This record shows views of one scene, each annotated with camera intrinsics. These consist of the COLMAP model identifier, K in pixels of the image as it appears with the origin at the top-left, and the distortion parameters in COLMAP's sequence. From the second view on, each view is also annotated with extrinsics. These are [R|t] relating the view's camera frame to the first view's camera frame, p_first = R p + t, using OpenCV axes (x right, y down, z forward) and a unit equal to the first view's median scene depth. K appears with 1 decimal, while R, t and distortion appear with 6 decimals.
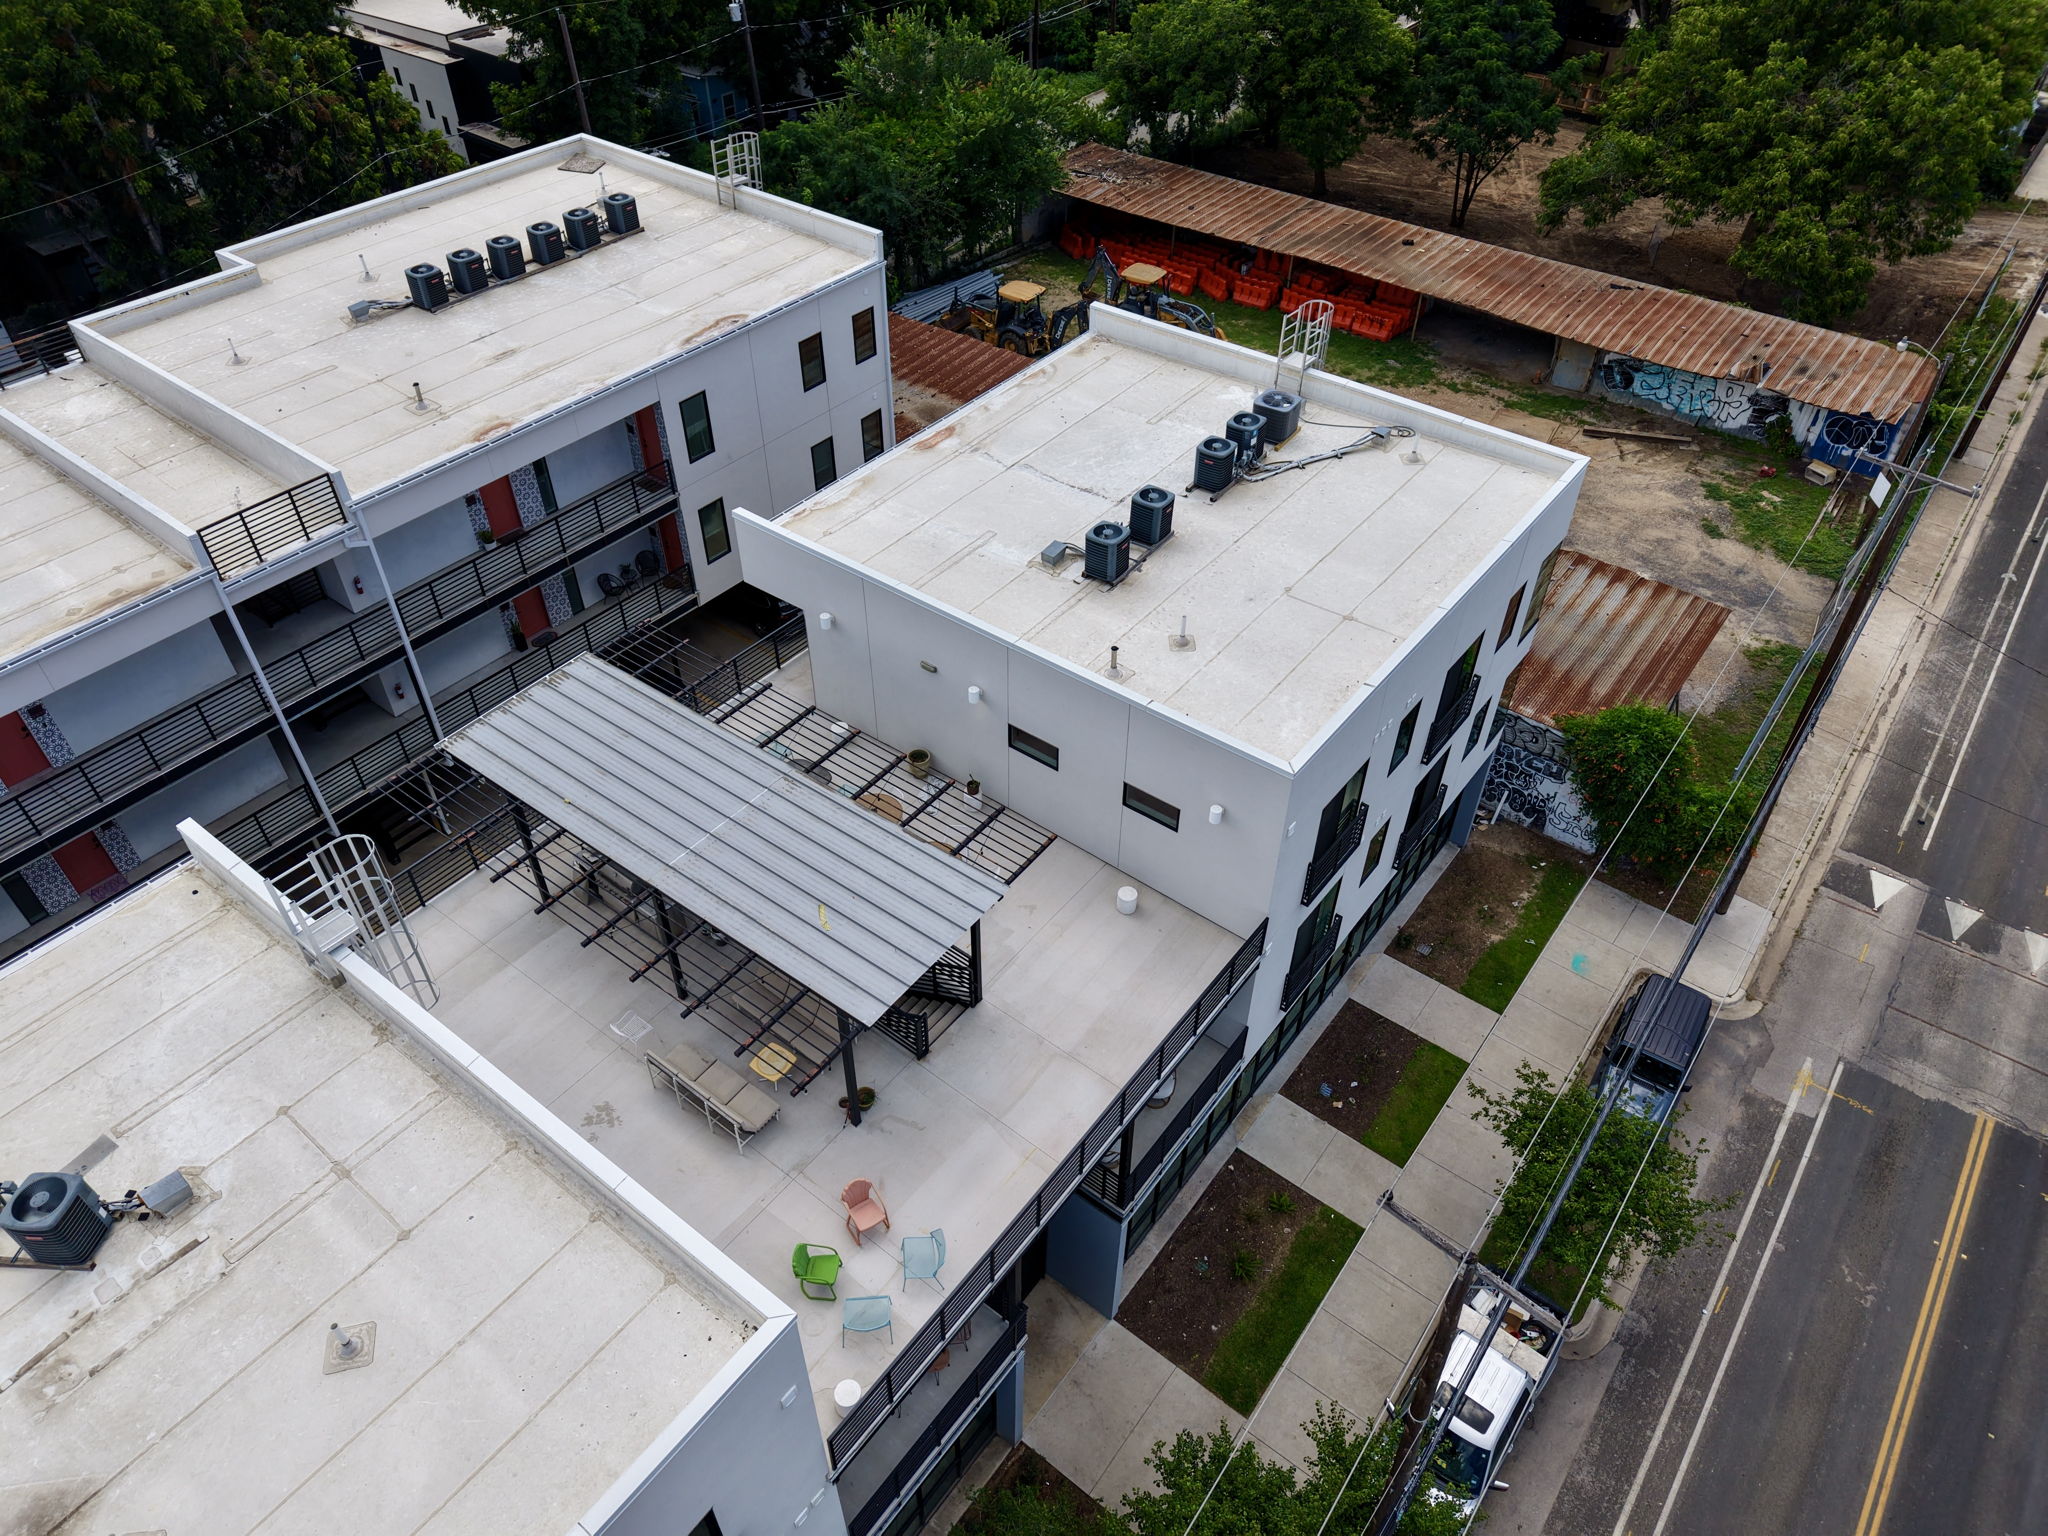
lens RADIAL K [[1368.9, 0, 1023.6], [0, 1368.9, 771.0], [0, 0, 1]] dist [0.026141, -0.023054]
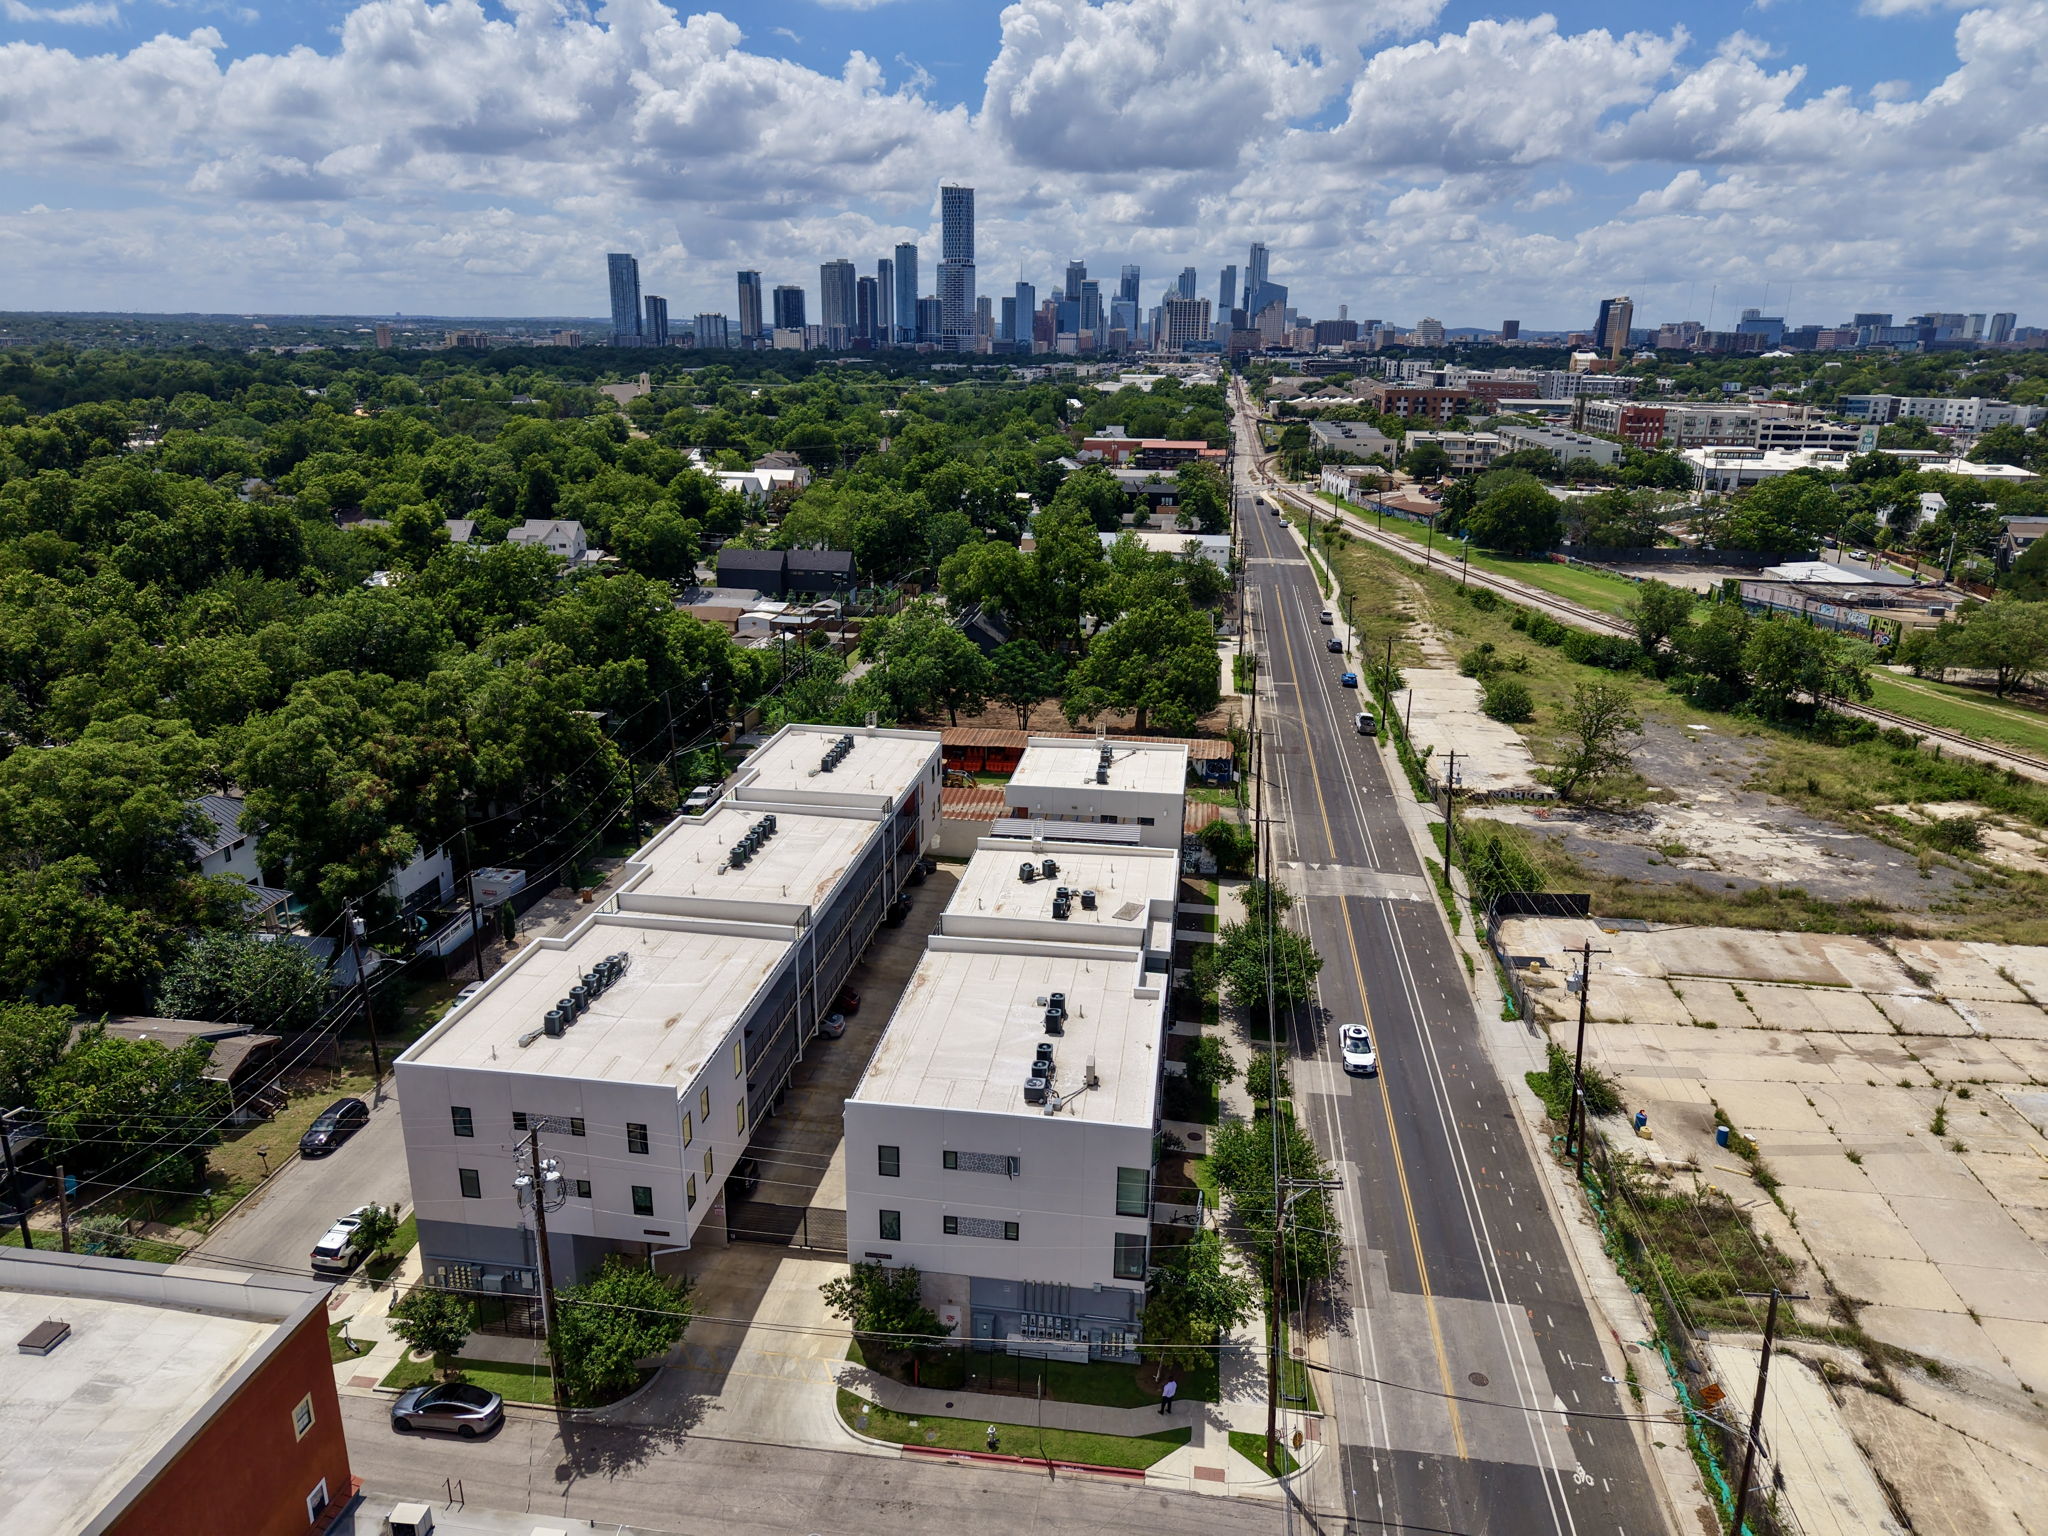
lens RADIAL K [[1368.9, 0, 1023.6], [0, 1368.9, 771.0], [0, 0, 1]] dist [0.026141, -0.023054]
pose [[0.870332, -0.145503, 0.470479, -1.354461], [0.327515, 0.884473, -0.332328, 0.723095], [-0.367771, 0.443325, 0.817440, -1.436344]]
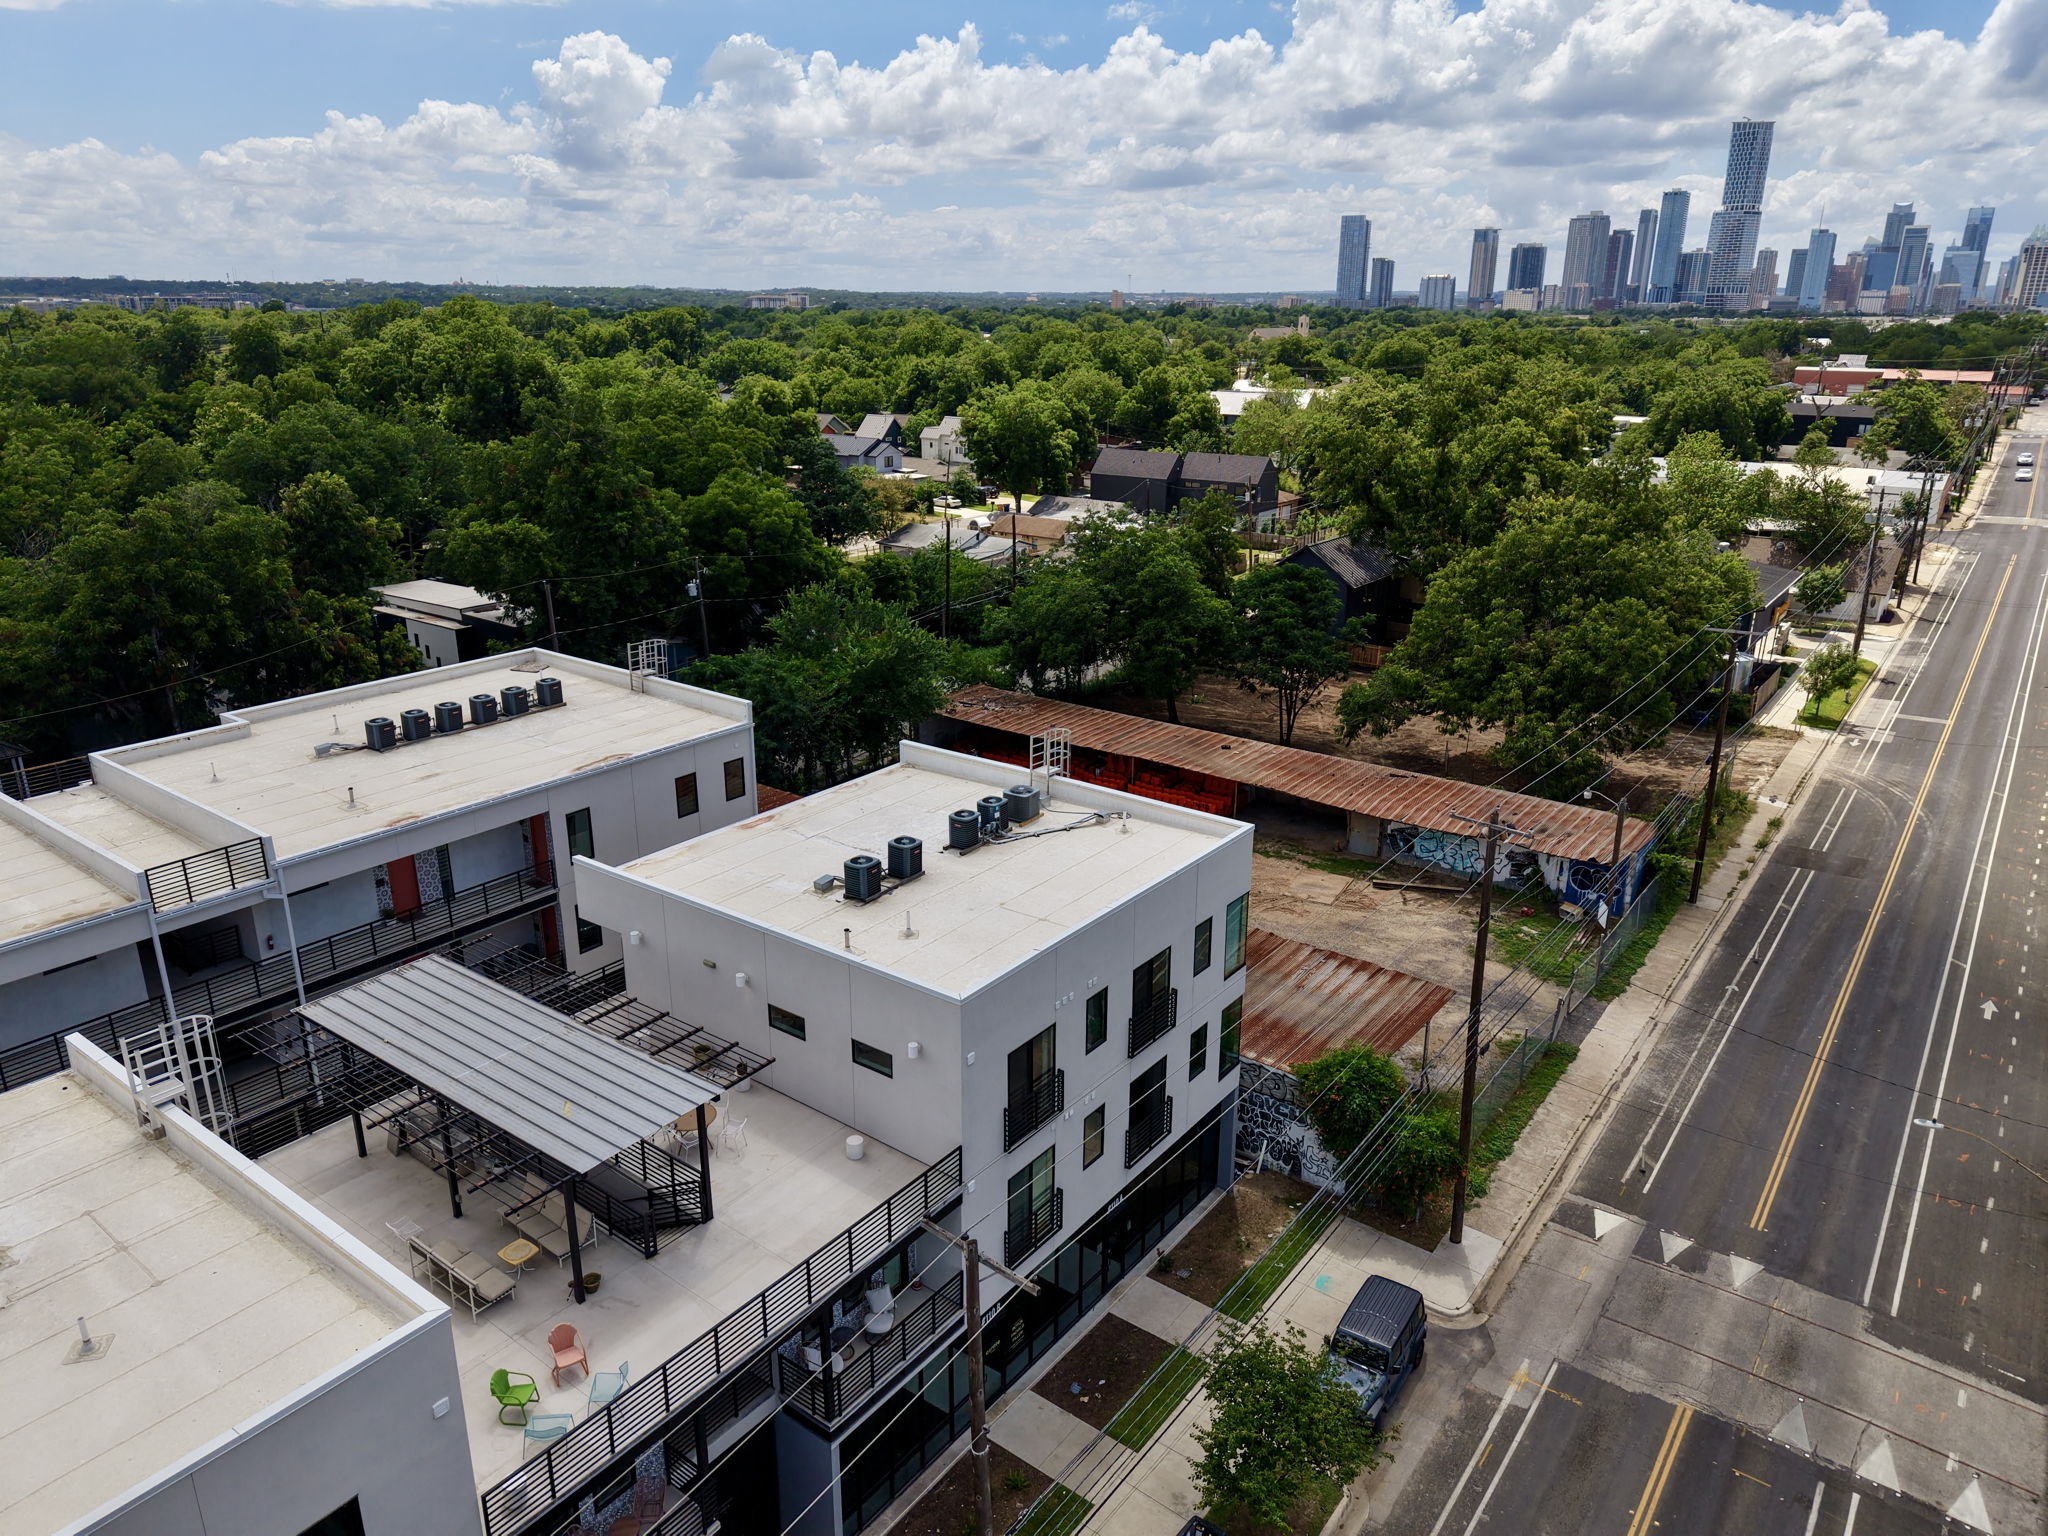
lens RADIAL K [[1368.9, 0, 1023.6], [0, 1368.9, 771.0], [0, 0, 1]] dist [0.026141, -0.023054]
pose [[0.999961, -0.004696, 0.007540, 0.144900], [0.007324, 0.916220, -0.400609, 0.184153], [-0.005027, 0.400648, 0.916218, -0.148115]]
